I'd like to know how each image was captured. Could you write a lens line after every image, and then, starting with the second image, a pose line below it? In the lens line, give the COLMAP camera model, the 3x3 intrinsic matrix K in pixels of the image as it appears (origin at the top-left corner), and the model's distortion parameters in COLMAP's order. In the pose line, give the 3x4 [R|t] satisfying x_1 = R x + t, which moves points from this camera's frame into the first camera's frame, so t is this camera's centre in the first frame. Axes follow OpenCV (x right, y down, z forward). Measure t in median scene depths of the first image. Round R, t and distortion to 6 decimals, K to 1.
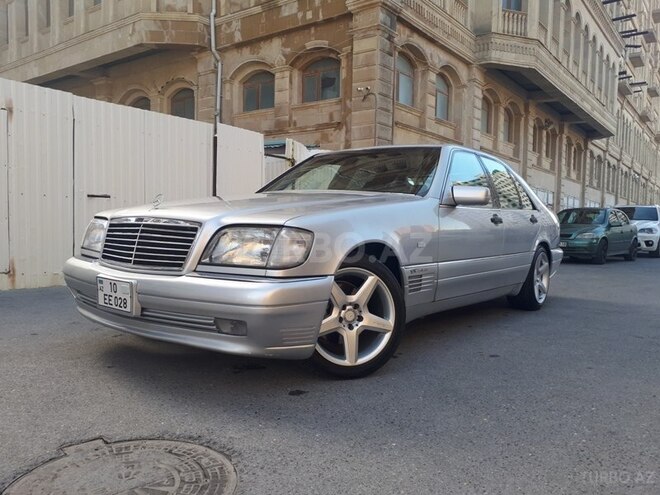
lens RADIAL K [[535.0, 0, 330.0], [0, 535.0, 247.5], [0, 0, 1]] dist [0.036711, -0.064179]
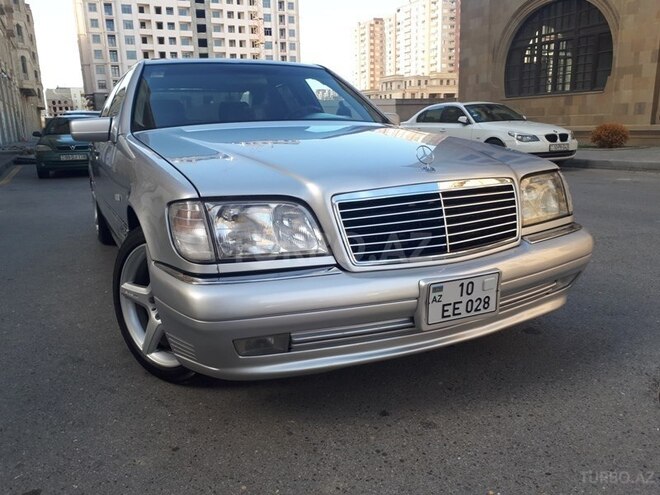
lens RADIAL K [[535.0, 0, 330.0], [0, 535.0, 247.5], [0, 0, 1]] dist [0.036711, -0.064179]
pose [[0.439726, -0.231613, 0.867754, -0.935965], [0.071020, 0.972118, 0.223480, -0.127381], [-0.895320, -0.036642, 0.443915, 0.743296]]
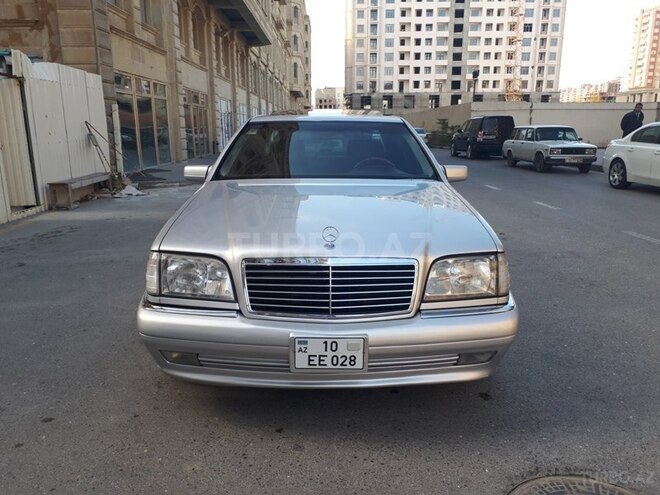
lens RADIAL K [[538.7, 0, 333.0], [0, 538.7, 230.0], [0, 0, 1]] dist [0.074452, -0.073147]
pose [[0.784886, -0.139211, 0.603799, -0.790474], [0.041800, 0.984112, 0.172559, -0.230557], [-0.618228, -0.110200, 0.778235, 0.290255]]
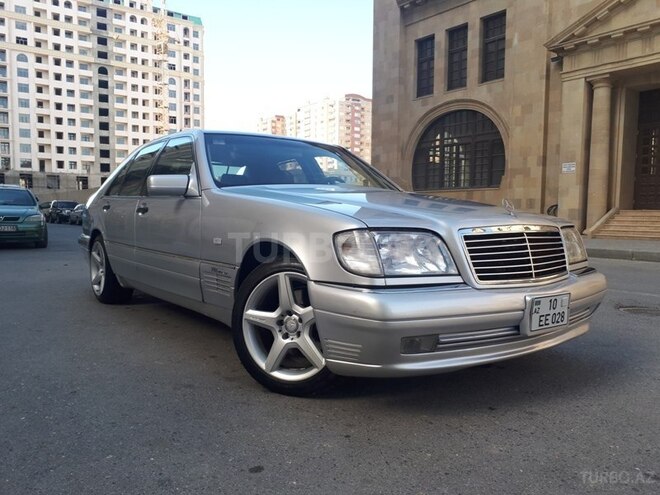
lens RADIAL K [[535.0, 0, 330.0], [0, 535.0, 247.5], [0, 0, 1]] dist [0.036711, -0.064179]
pose [[0.262754, -0.079017, 0.961622, -1.198526], [0.033308, 0.996790, 0.072806, -0.088060], [-0.964288, 0.012900, 0.264543, 0.979713]]
